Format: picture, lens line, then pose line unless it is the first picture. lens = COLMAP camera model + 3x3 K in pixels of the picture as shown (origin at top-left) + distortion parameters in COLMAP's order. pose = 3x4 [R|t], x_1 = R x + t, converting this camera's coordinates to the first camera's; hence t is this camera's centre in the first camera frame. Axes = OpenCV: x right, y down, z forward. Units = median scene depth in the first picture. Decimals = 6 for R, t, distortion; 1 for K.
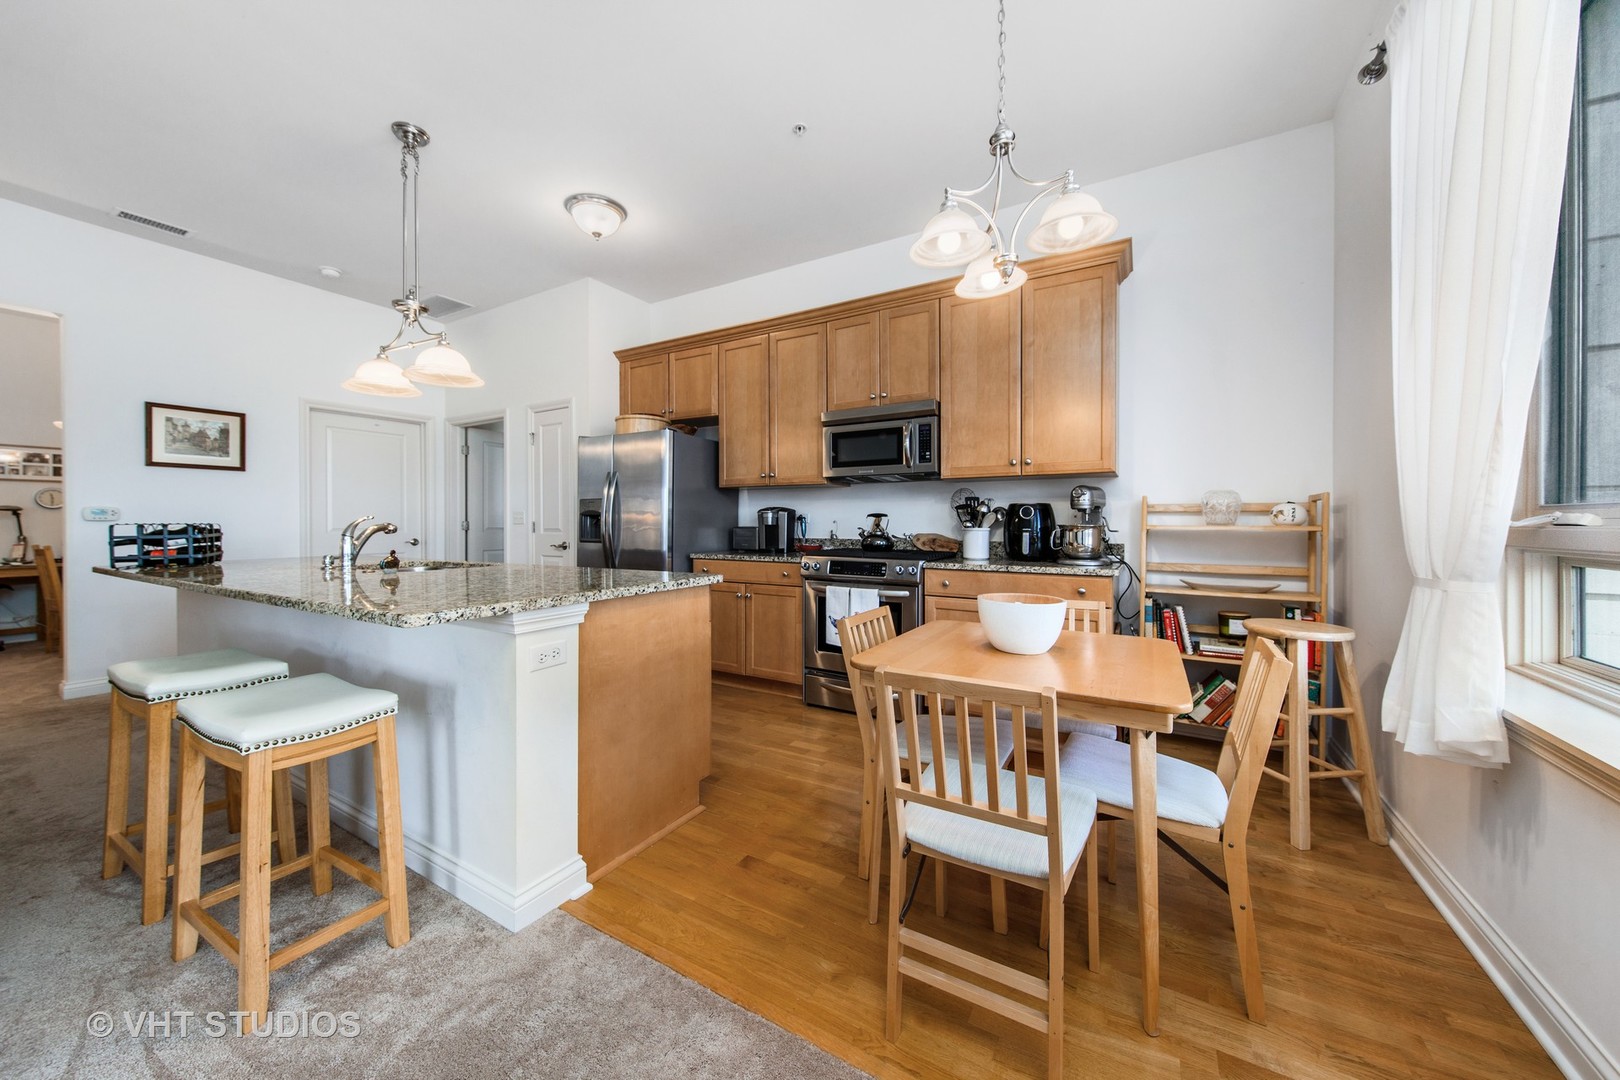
lens RADIAL K [[574.8, 0, 818.7], [0, 574.8, 523.5], [0, 0, 1]] dist [0.008509, -0.001170]
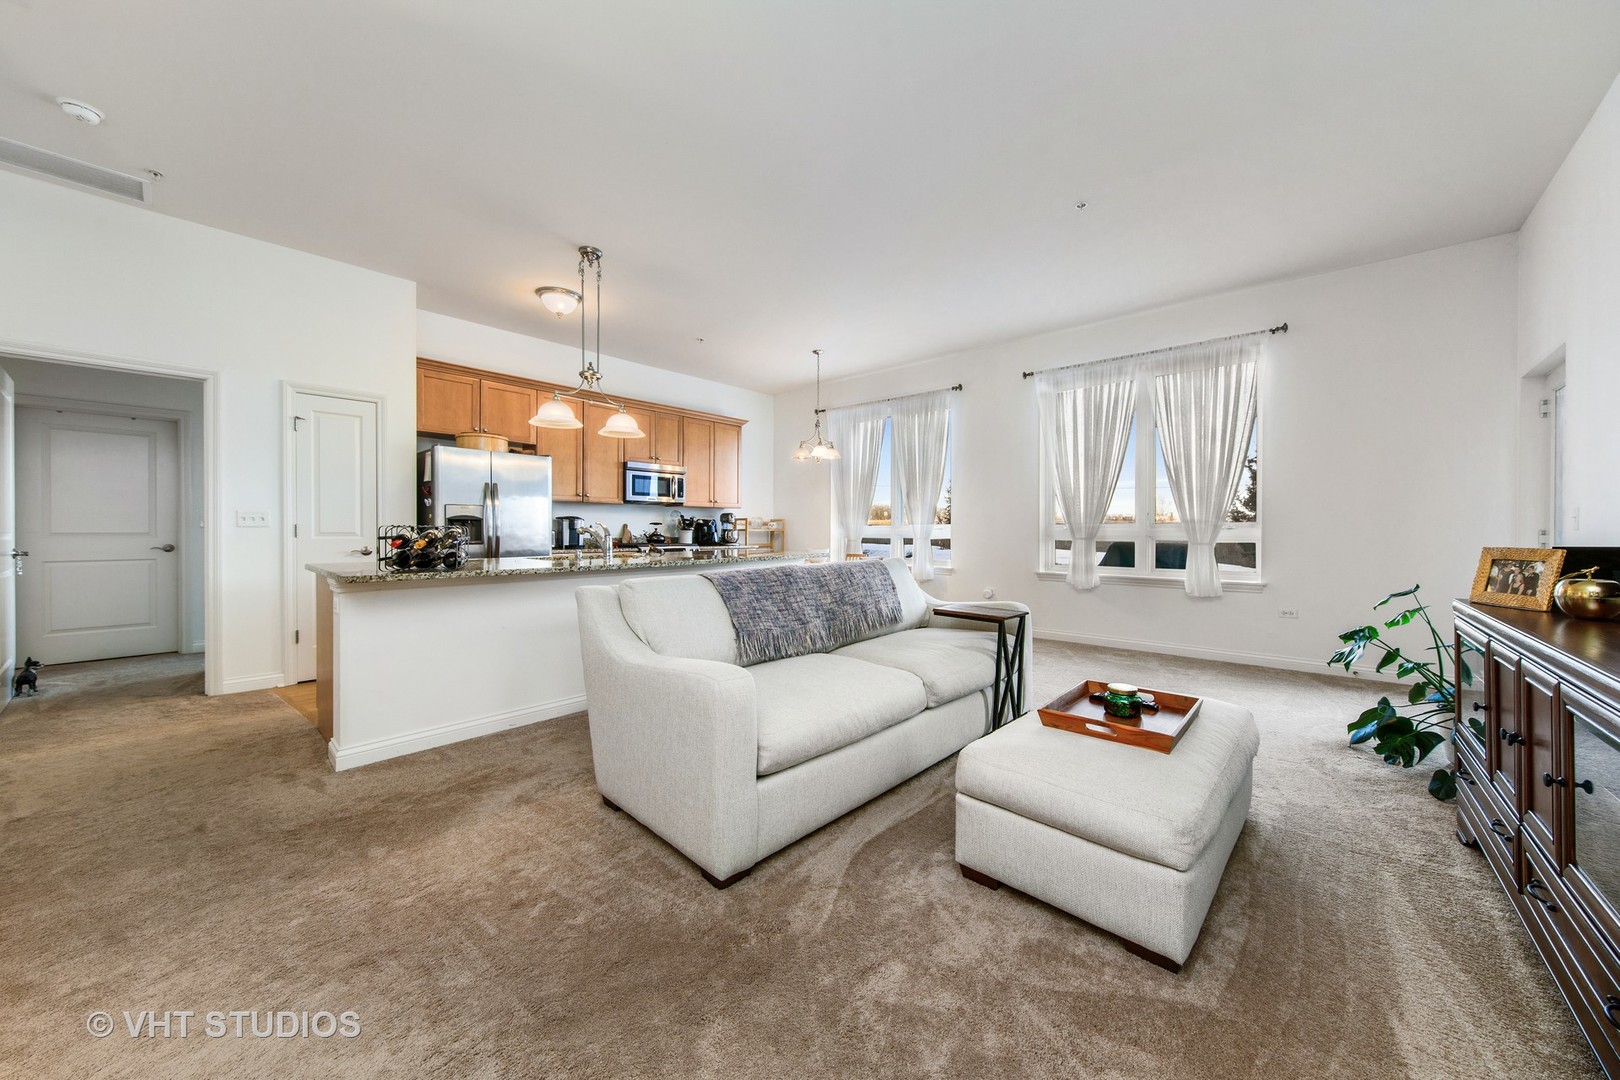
lens RADIAL K [[574.8, 0, 817.2], [0, 574.8, 529.7], [0, 0, 1]] dist [0.008509, -0.001170]
pose [[0.179918, 0.000183, 0.983682, -1.686832], [-0.000486, 1.000000, -0.000097, 0.004777], [-0.983681, -0.000460, 0.179919, 0.175913]]
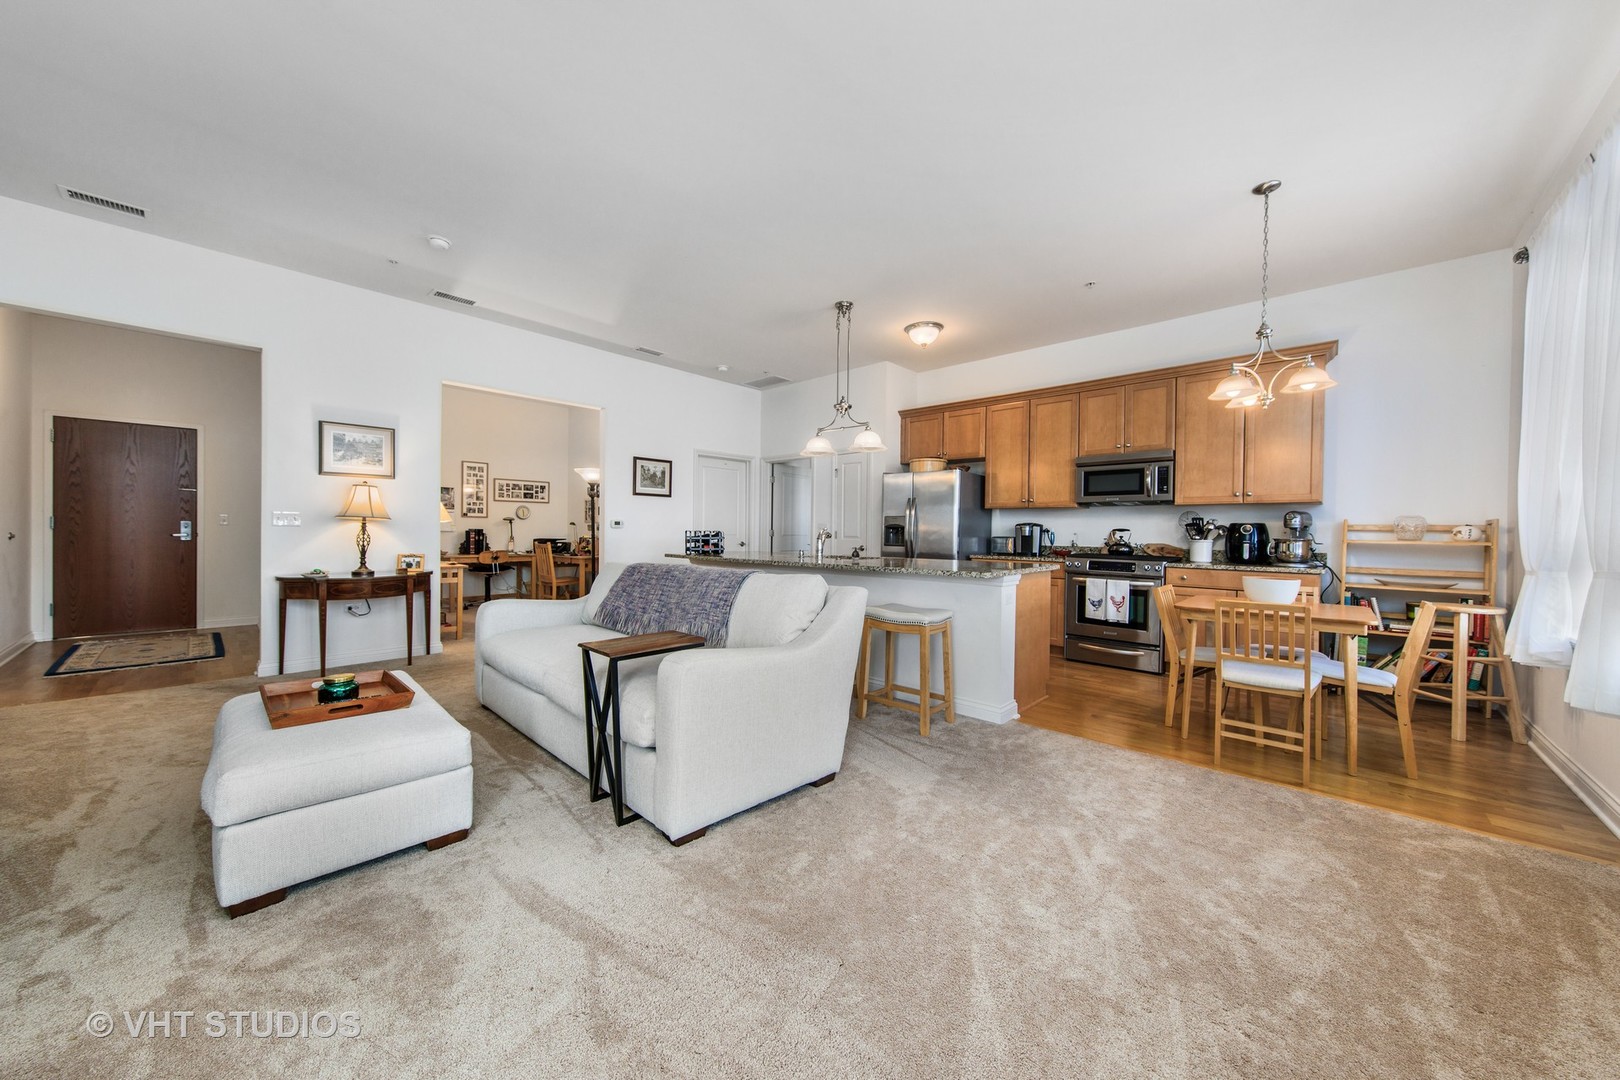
lens RADIAL K [[574.8, 0, 813.7], [0, 574.8, 534.2], [0, 0, 1]] dist [0.008509, -0.001170]
pose [[0.977281, 0.012614, -0.211573, -0.356614], [-0.011913, 0.999919, 0.004584, -0.001469], [0.211613, -0.001959, 0.977352, -0.578723]]
